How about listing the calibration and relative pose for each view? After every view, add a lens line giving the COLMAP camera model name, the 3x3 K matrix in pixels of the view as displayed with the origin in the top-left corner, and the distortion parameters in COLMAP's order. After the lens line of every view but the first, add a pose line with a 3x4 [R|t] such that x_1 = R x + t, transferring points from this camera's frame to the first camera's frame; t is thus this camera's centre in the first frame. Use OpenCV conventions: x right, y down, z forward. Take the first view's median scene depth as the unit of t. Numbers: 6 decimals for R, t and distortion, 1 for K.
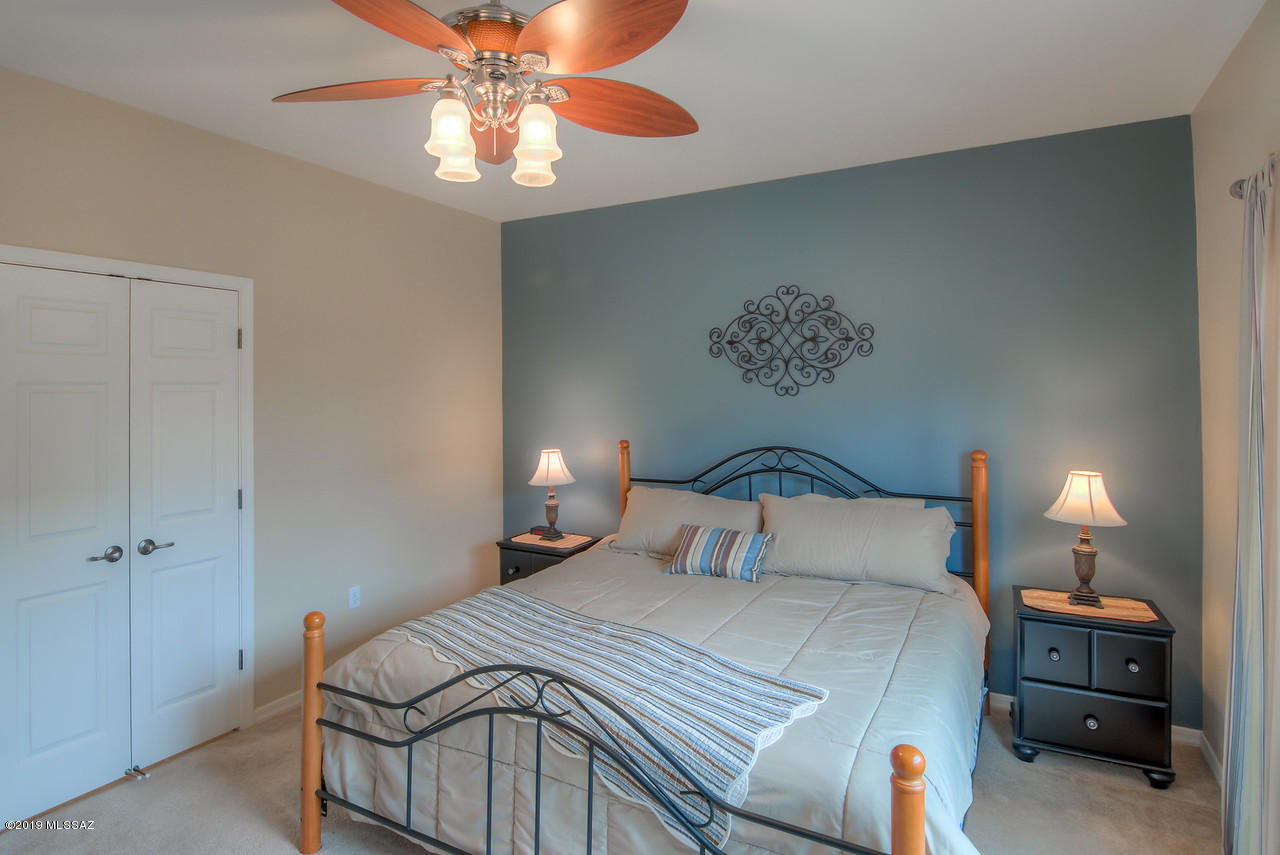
lens RADIAL K [[676.2, 0, 646.7], [0, 676.2, 367.8], [0, 0, 1]] dist [-0.000440, -0.018118]
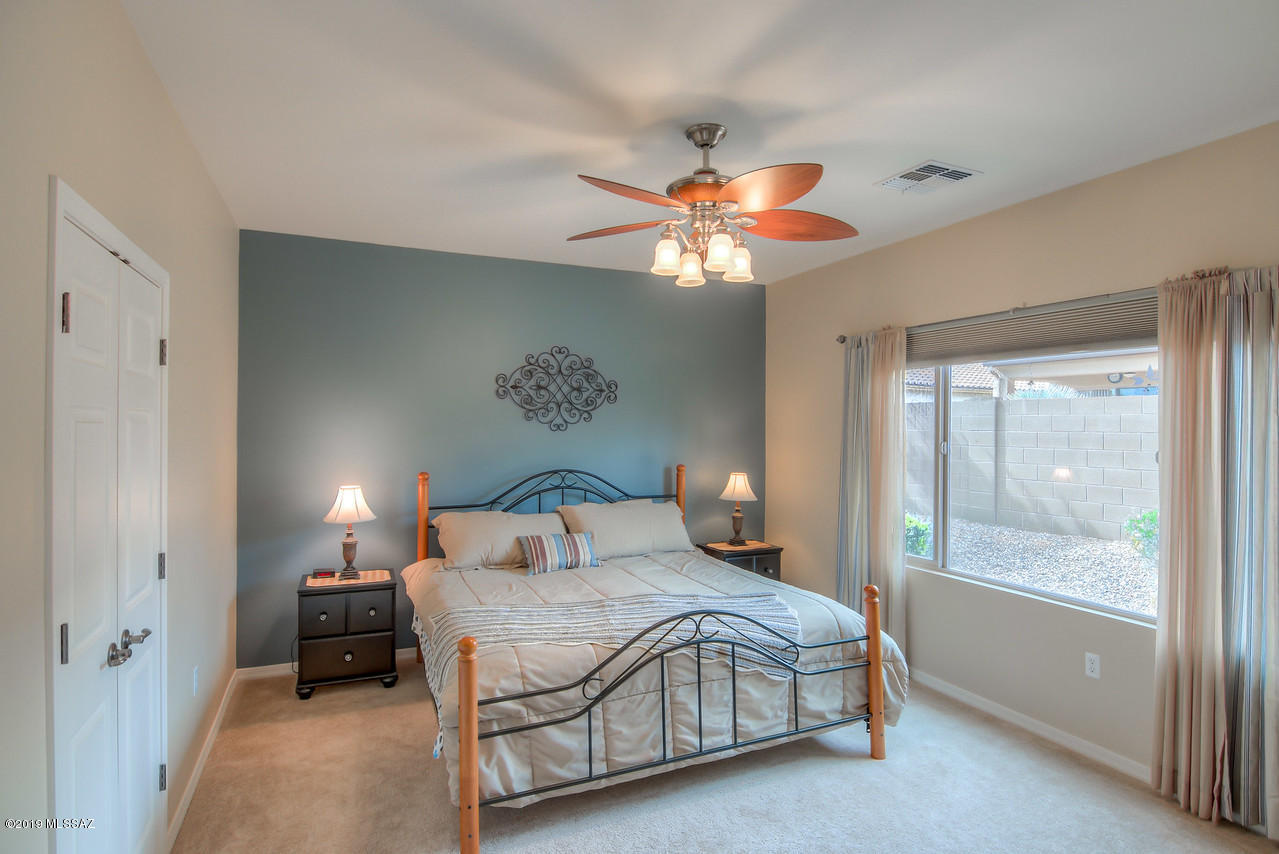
lens RADIAL K [[659.6, 0, 634.5], [0, 659.6, 400.7], [0, 0, 1]] dist [-0.000213, -0.015973]
pose [[0.603853, 0.038764, 0.796152, -0.737705], [-0.035026, 0.999142, -0.022081, 0.006347], [-0.796326, -0.014552, 0.604693, 0.116110]]
